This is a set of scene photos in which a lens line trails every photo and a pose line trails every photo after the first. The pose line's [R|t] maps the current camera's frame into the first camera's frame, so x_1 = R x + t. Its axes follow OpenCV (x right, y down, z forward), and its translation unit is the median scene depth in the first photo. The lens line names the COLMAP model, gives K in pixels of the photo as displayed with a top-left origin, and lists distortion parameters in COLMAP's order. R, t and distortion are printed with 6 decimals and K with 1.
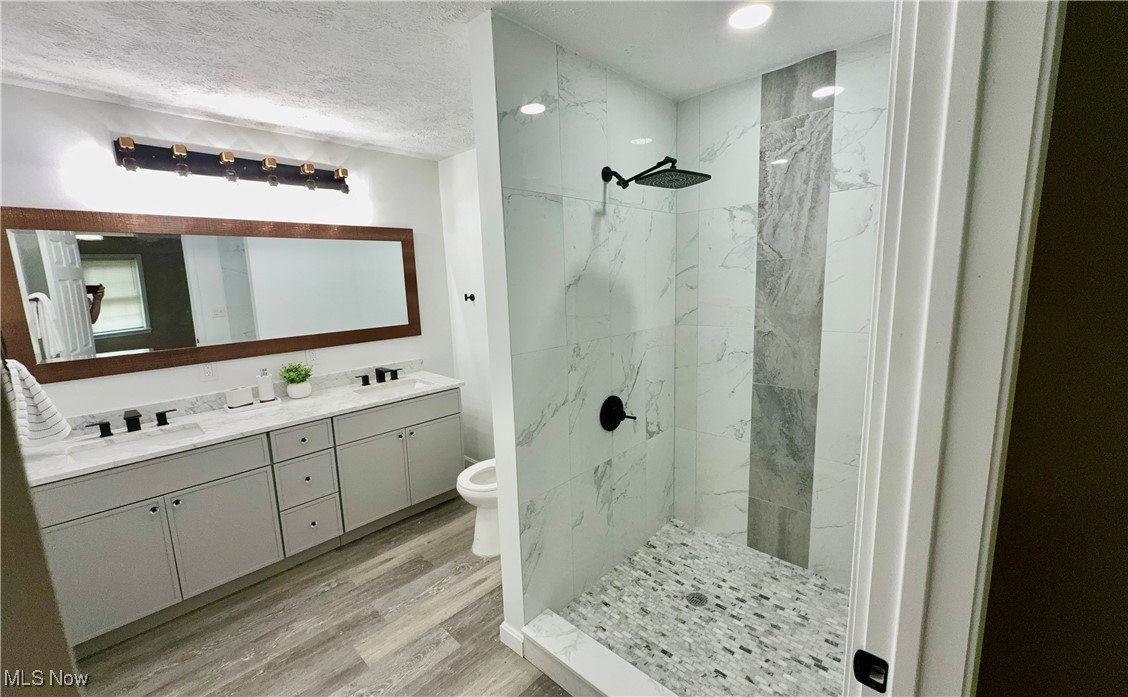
lens RADIAL K [[448.5, 0, 565.8], [0, 448.5, 349.6], [0, 0, 1]] dist [-0.001806, 0.000249]
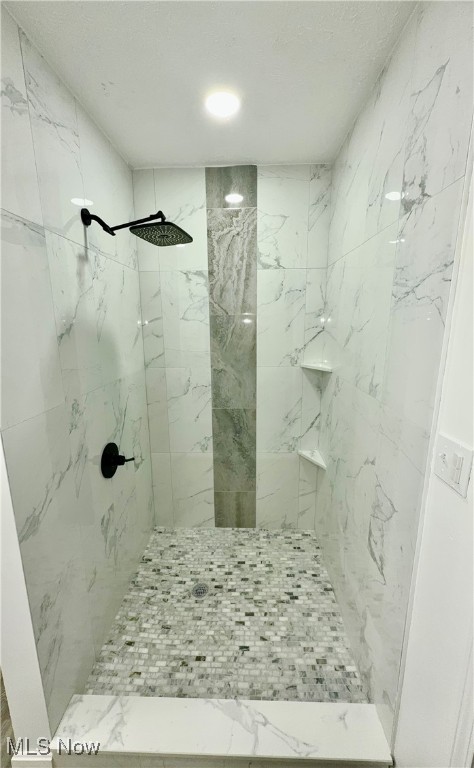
lens RADIAL K [[305.4, 0, 237.1], [0, 305.4, 384.4], [0, 0, 1]] dist [-0.001806, 0.000249]
pose [[0.754975, -0.105401, 0.647227, -0.127689], [0.088191, 0.994351, 0.059057, -0.052486], [-0.649796, 0.012493, 0.760006, 0.323533]]
